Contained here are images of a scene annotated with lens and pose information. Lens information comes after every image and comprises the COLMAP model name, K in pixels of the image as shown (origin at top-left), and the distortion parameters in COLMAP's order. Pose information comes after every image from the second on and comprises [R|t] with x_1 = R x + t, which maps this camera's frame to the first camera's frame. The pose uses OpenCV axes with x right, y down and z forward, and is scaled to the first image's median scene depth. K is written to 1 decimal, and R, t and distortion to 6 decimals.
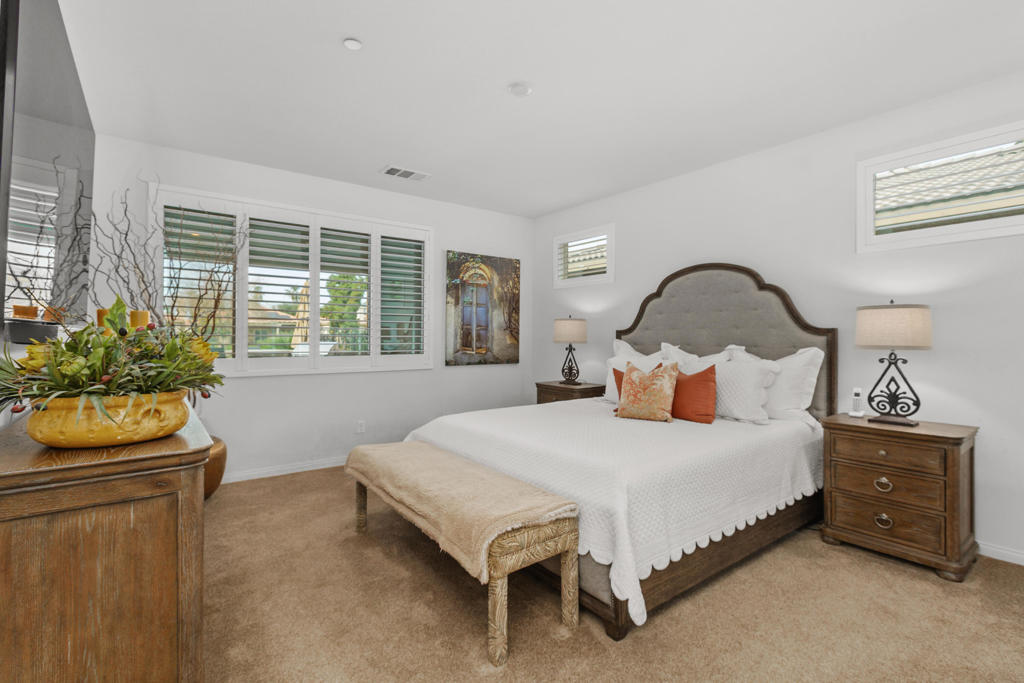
lens RADIAL K [[473.3, 0, 510.1], [0, 473.3, 330.1], [0, 0, 1]] dist [0.000160, -0.000018]
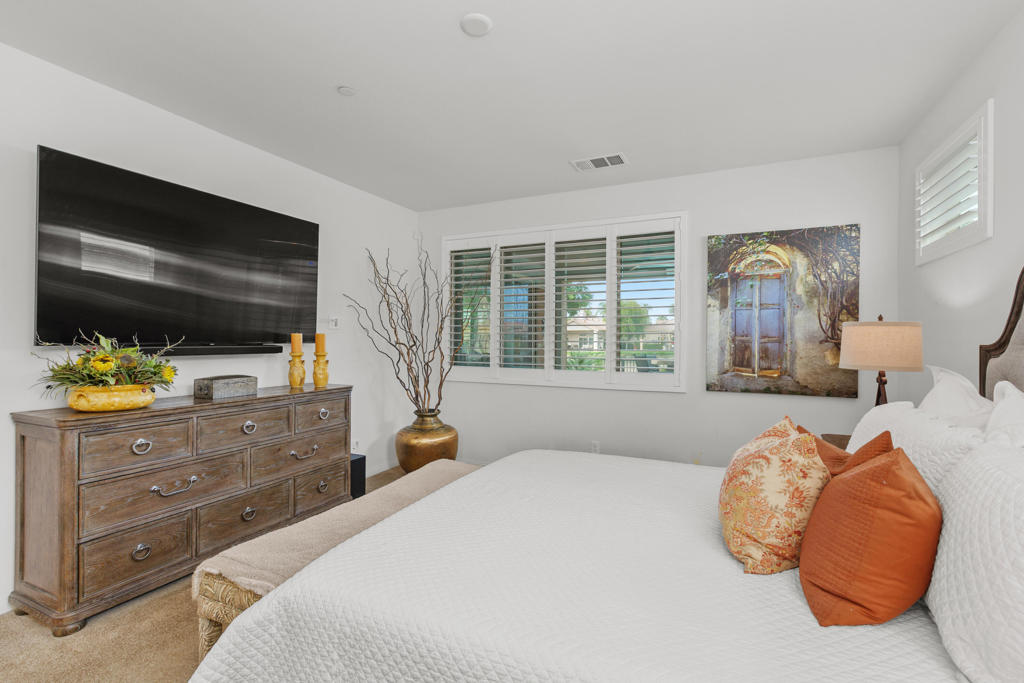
lens RADIAL K [[467.4, 0, 509.6], [0, 467.4, 339.9], [0, 0, 1]] dist [0.000018, -0.000065]
pose [[0.468857, -0.001881, -0.883272, 0.358030], [0.007981, 0.999966, 0.002107, -0.008670], [0.883238, -0.008037, 0.468856, 0.362691]]
